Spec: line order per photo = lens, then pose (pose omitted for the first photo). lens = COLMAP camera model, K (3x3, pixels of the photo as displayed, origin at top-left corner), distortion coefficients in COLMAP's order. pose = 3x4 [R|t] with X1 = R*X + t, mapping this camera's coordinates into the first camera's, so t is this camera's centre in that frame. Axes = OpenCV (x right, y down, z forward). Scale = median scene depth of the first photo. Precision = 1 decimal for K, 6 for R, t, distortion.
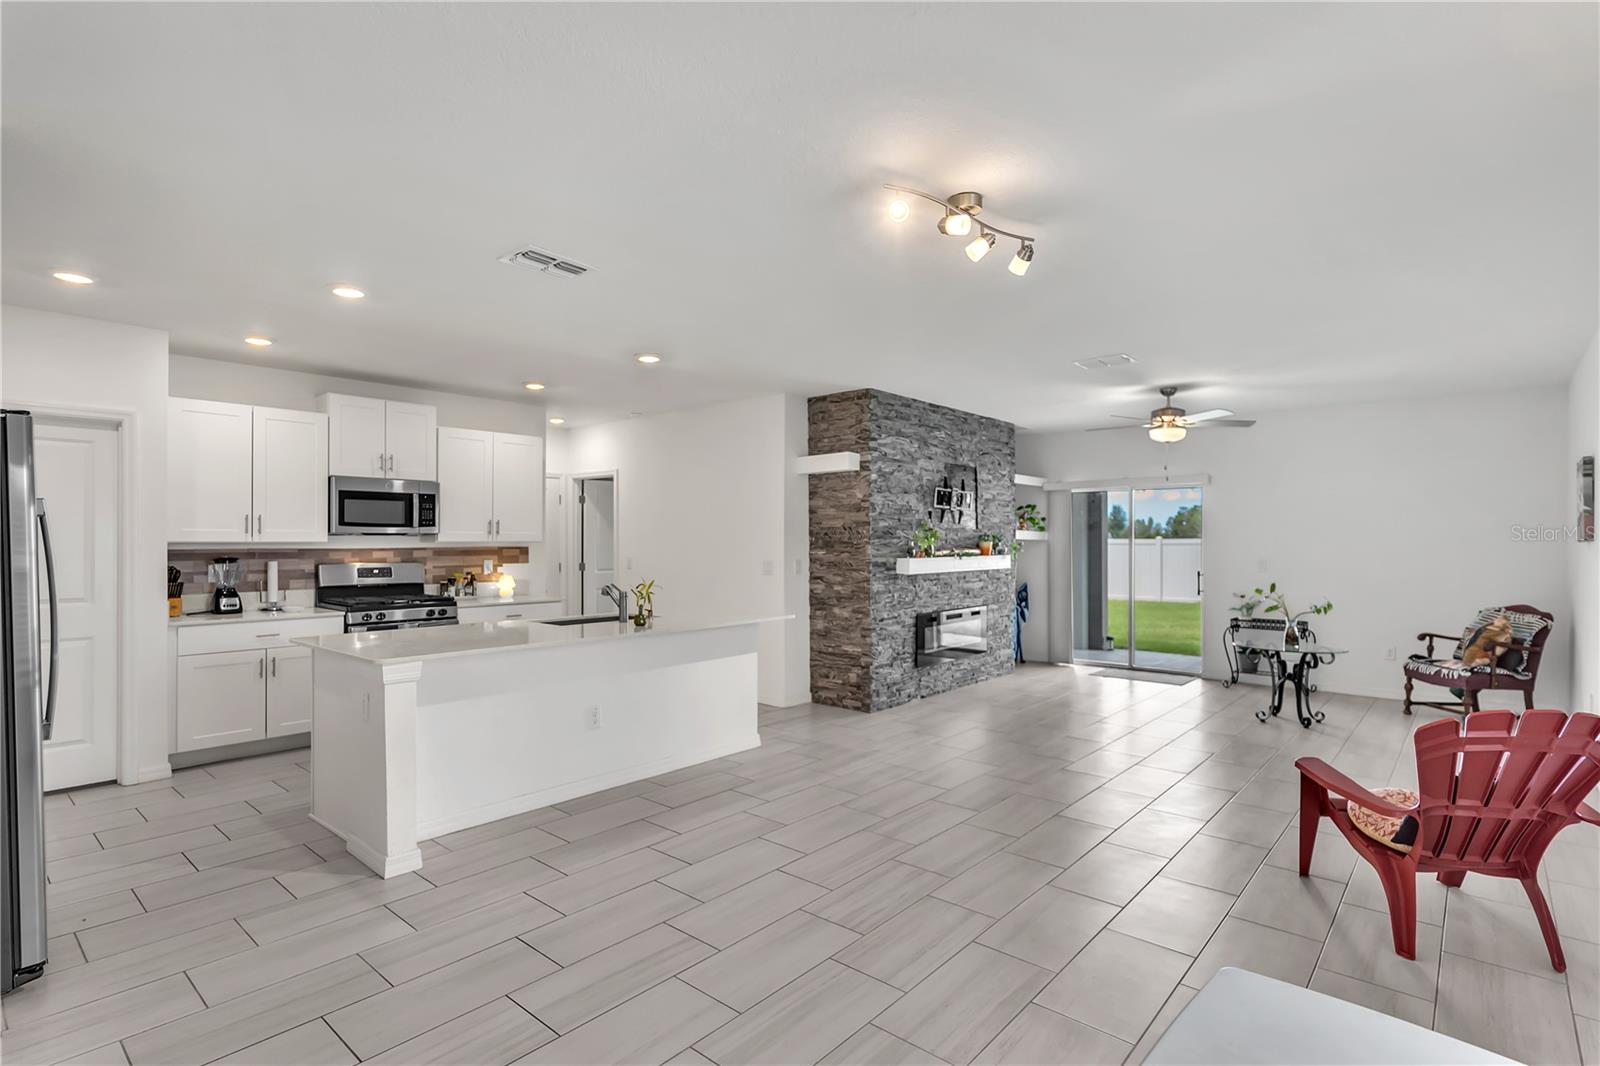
lens RADIAL K [[786.4, 0, 794.6], [0, 786.4, 554.4], [0, 0, 1]] dist [0.001056, 0.000130]
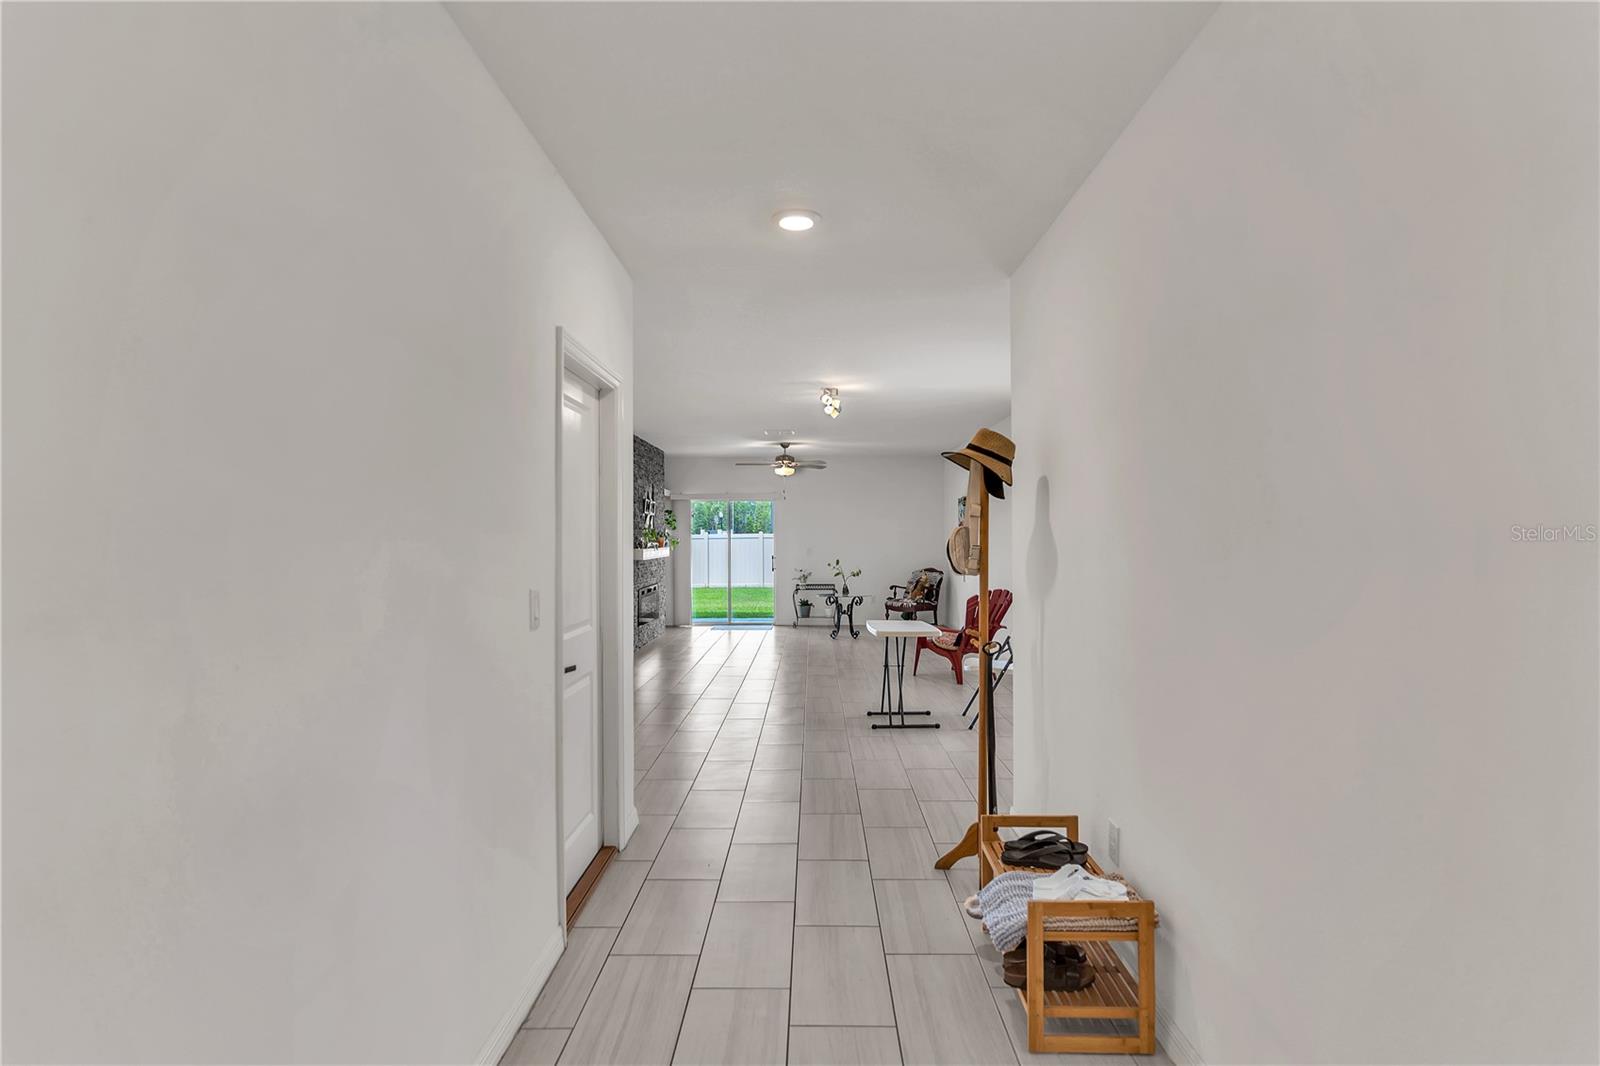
lens RADIAL K [[881.3, 0, 800.0], [0, 881.3, 533.0], [0, 0, 1]] dist [-0.020809, -0.000200]
pose [[0.753911, -0.000972, 0.656975, -0.683656], [0.016601, 0.999708, -0.017570, 0.009594], [-0.656766, 0.024153, 0.753707, -0.394923]]
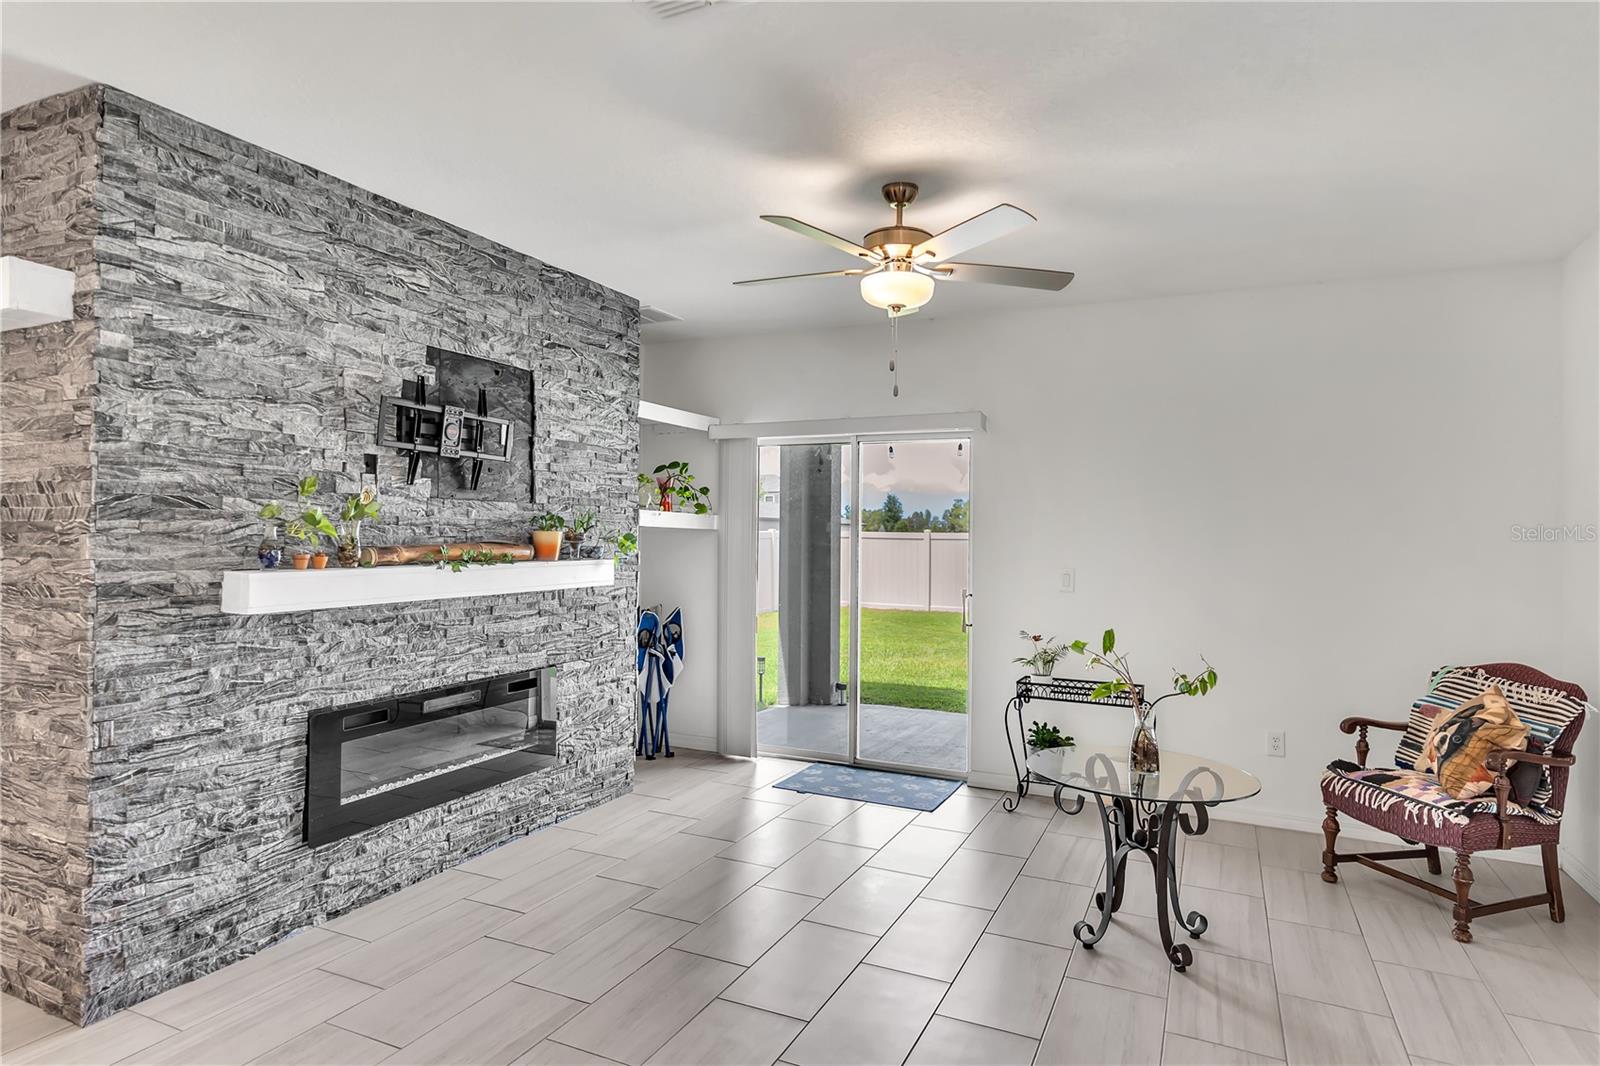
lens RADIAL K [[881.3, 0, 800.0], [0, 881.3, 533.0], [0, 0, 1]] dist [-0.020809, -0.000200]
pose [[0.960785, 0.013961, 0.276943, 0.274578], [-0.010050, 0.999829, -0.015537, -0.009524], [-0.277113, 0.012145, 0.960761, 0.520875]]
